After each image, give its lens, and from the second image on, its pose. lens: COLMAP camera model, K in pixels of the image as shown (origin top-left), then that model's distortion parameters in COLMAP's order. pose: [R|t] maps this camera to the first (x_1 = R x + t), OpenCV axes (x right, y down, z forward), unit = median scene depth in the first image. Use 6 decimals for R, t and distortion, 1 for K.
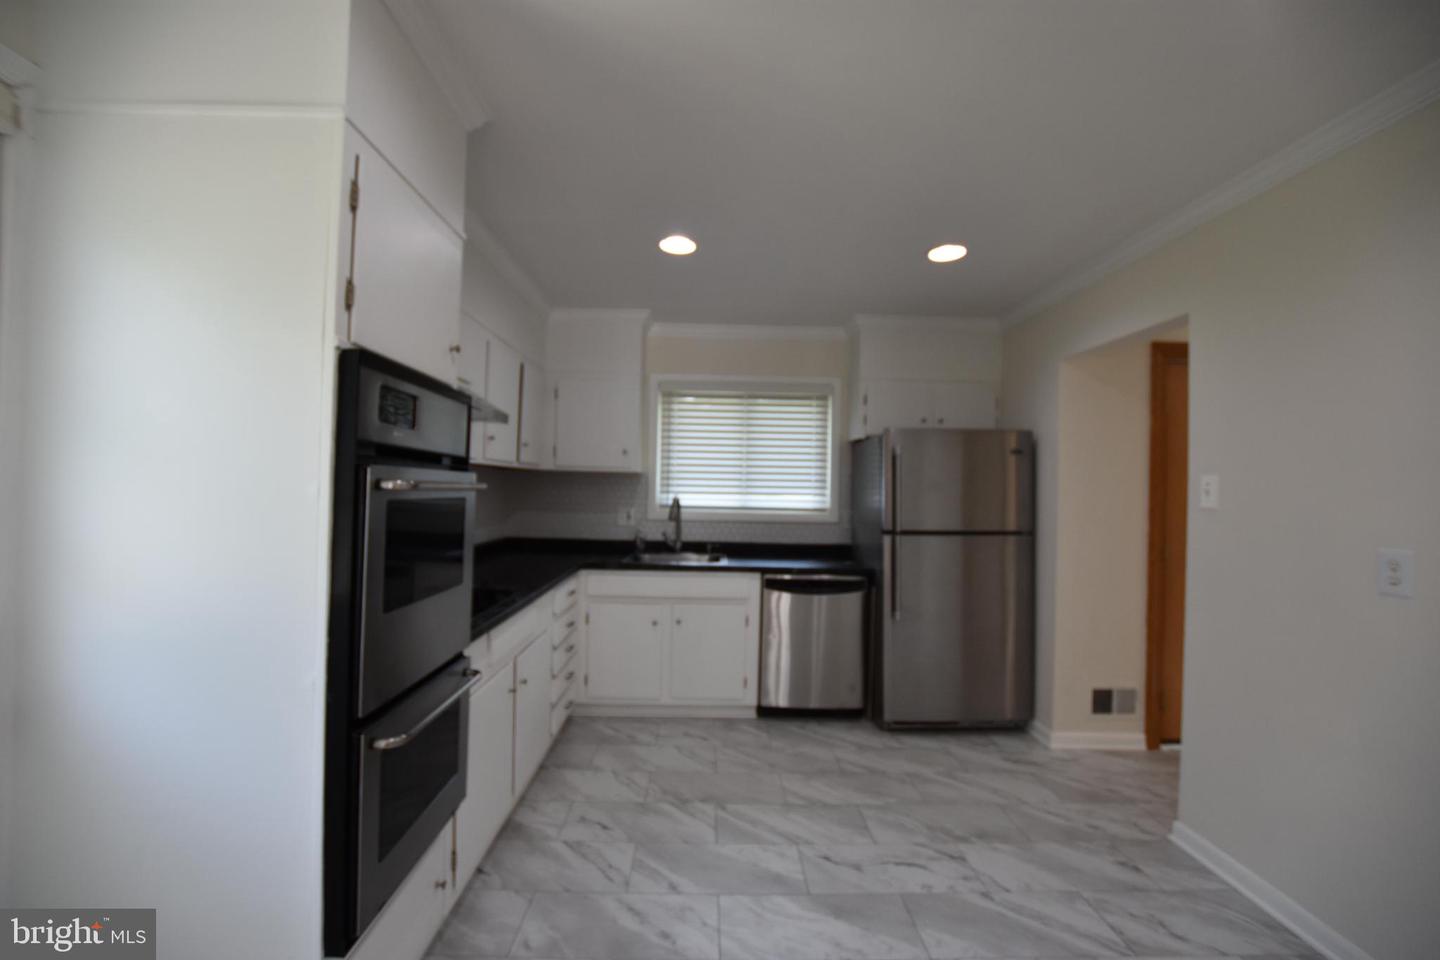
lens RADIAL K [[632.3, 0, 716.3], [0, 632.3, 485.4], [0, 0, 1]] dist [-0.030554, 0.005207]
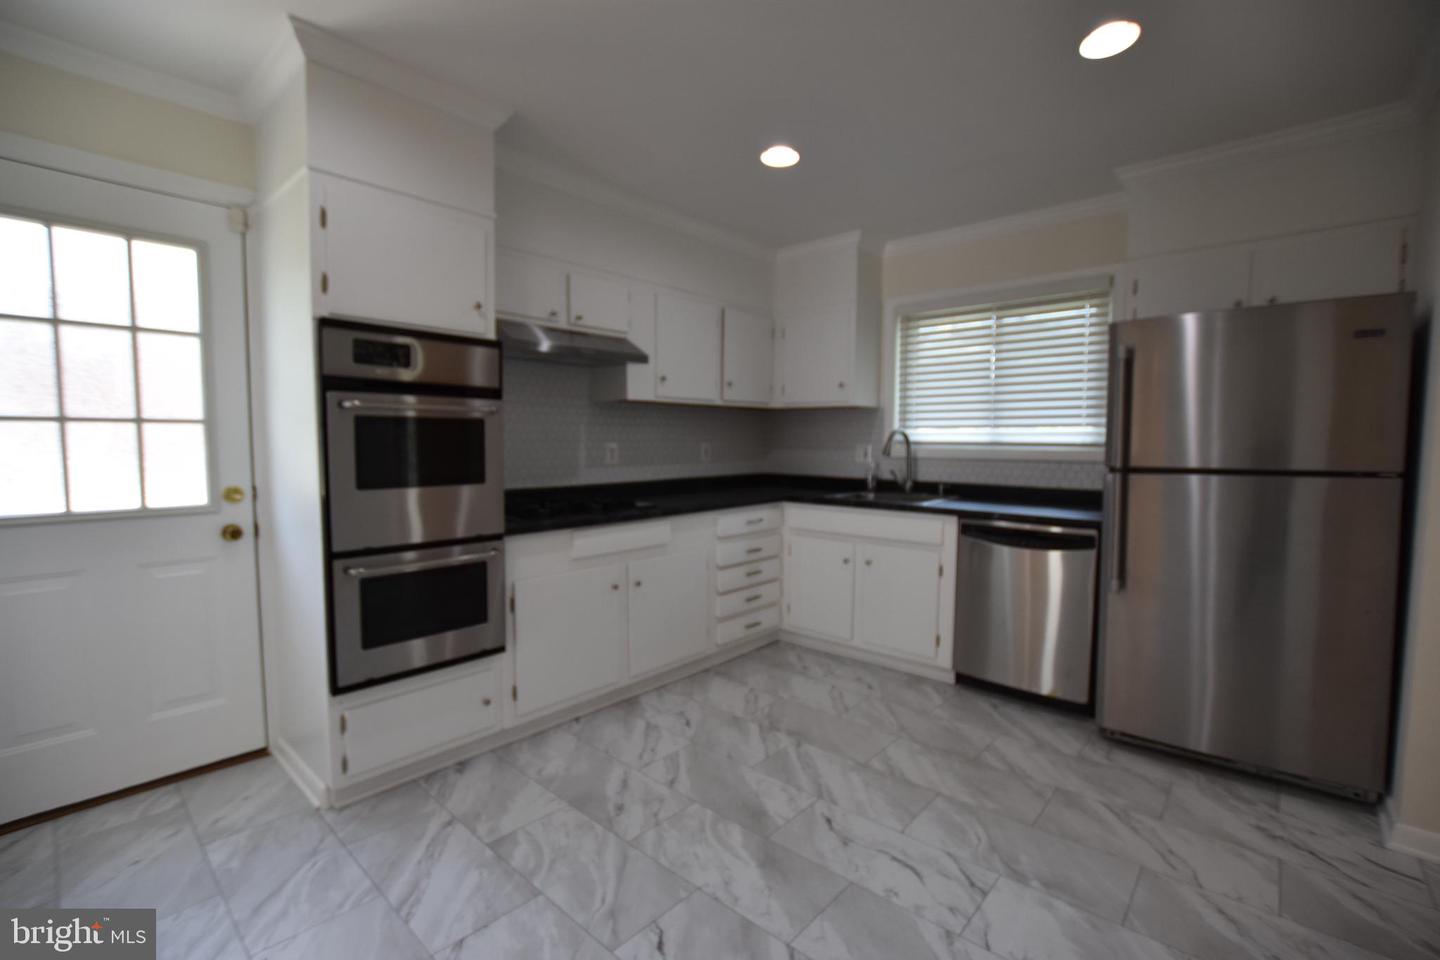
lens RADIAL K [[632.3, 0, 716.3], [0, 632.3, 485.4], [0, 0, 1]] dist [-0.030554, 0.005207]
pose [[0.732985, 0.031252, -0.679526, 0.493229], [0.014856, 0.997970, 0.061922, 0.048757], [0.680082, -0.055483, 0.731033, 0.203652]]
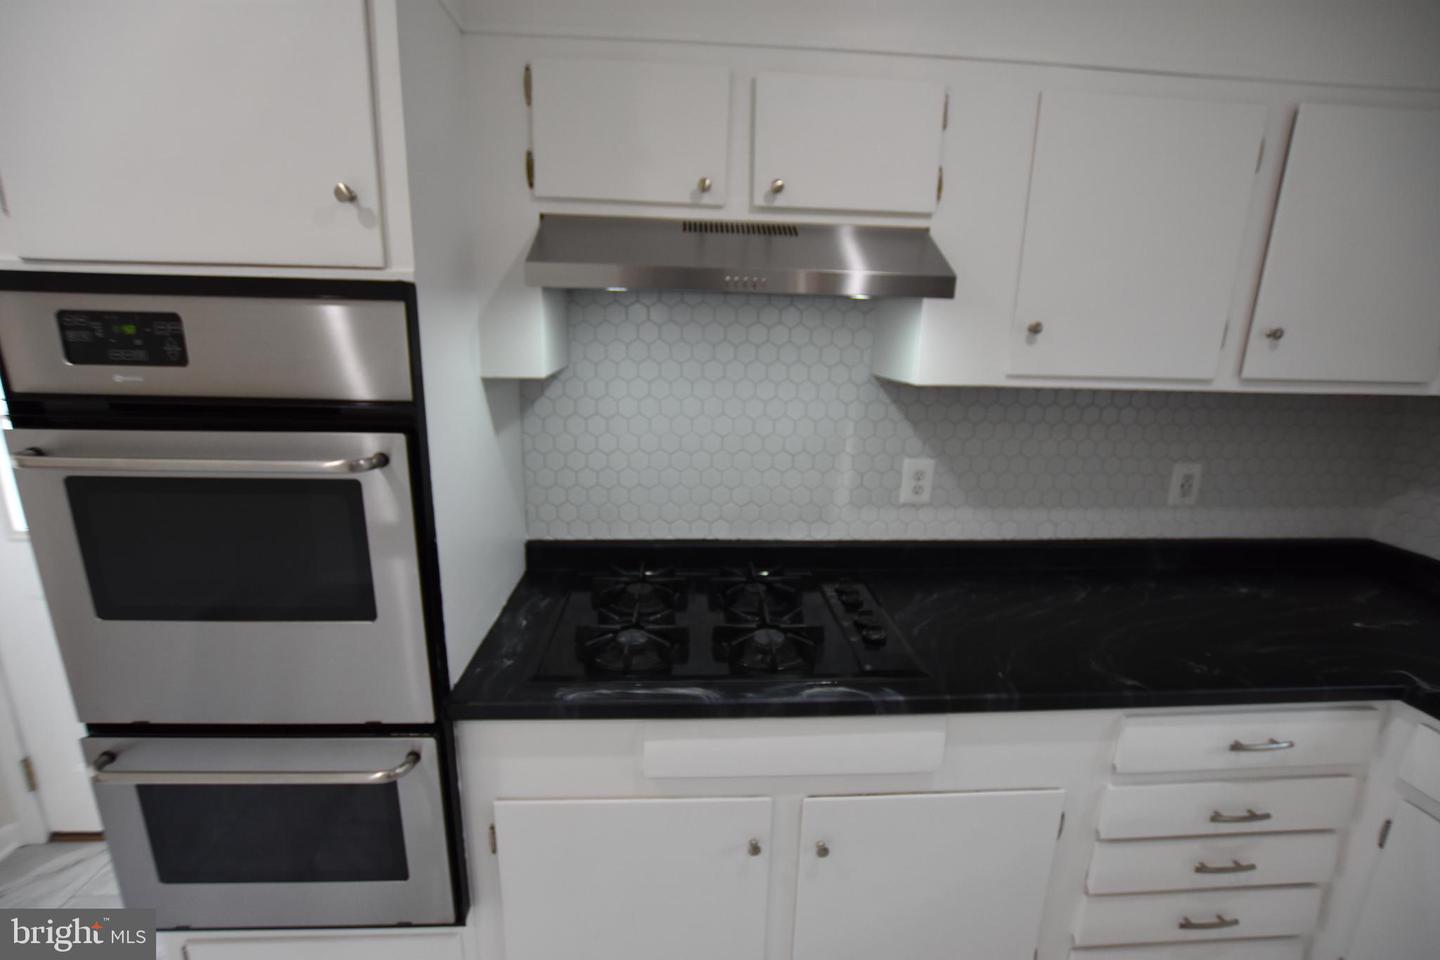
lens RADIAL K [[632.3, 0, 716.3], [0, 632.3, 485.4], [0, 0, 1]] dist [-0.030554, 0.005207]
pose [[0.039508, 0.219152, -0.974891, 0.087204], [-0.018344, 0.975647, 0.218578, -0.057849], [0.999051, 0.009248, 0.042566, 0.738834]]
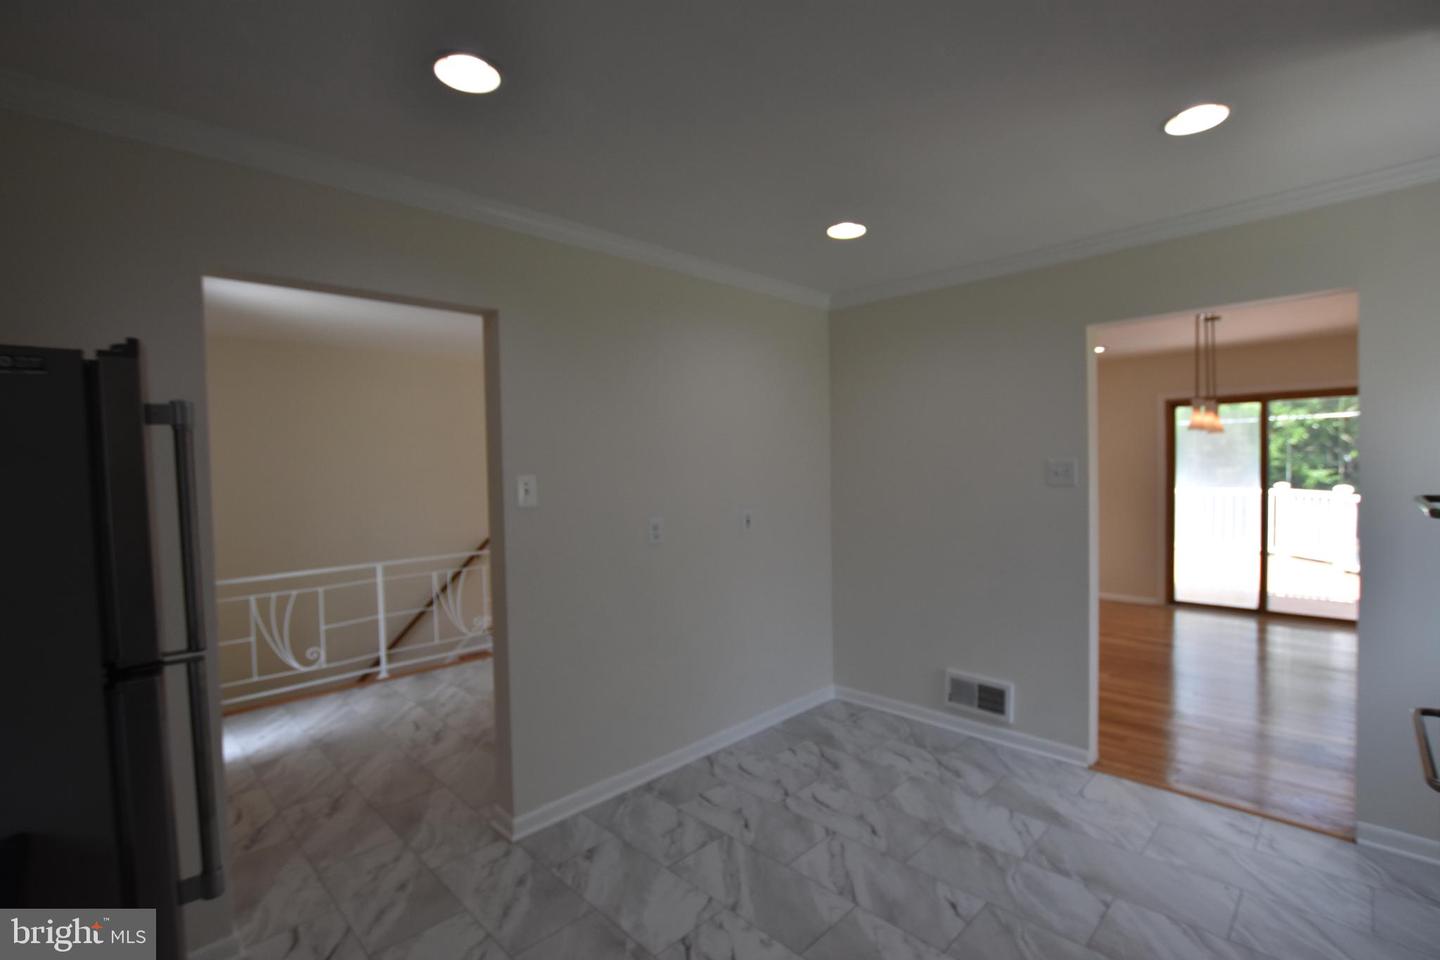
lens RADIAL K [[660.3, 0, 720.0], [0, 660.3, 480.0], [0, 0, 1]] dist [-0.001113, -0.000091]
pose [[-0.694197, -0.021207, 0.719472, -0.197397], [0.001968, 0.999506, 0.031360, -0.033170], [-0.719782, 0.023186, -0.693813, 1.185044]]
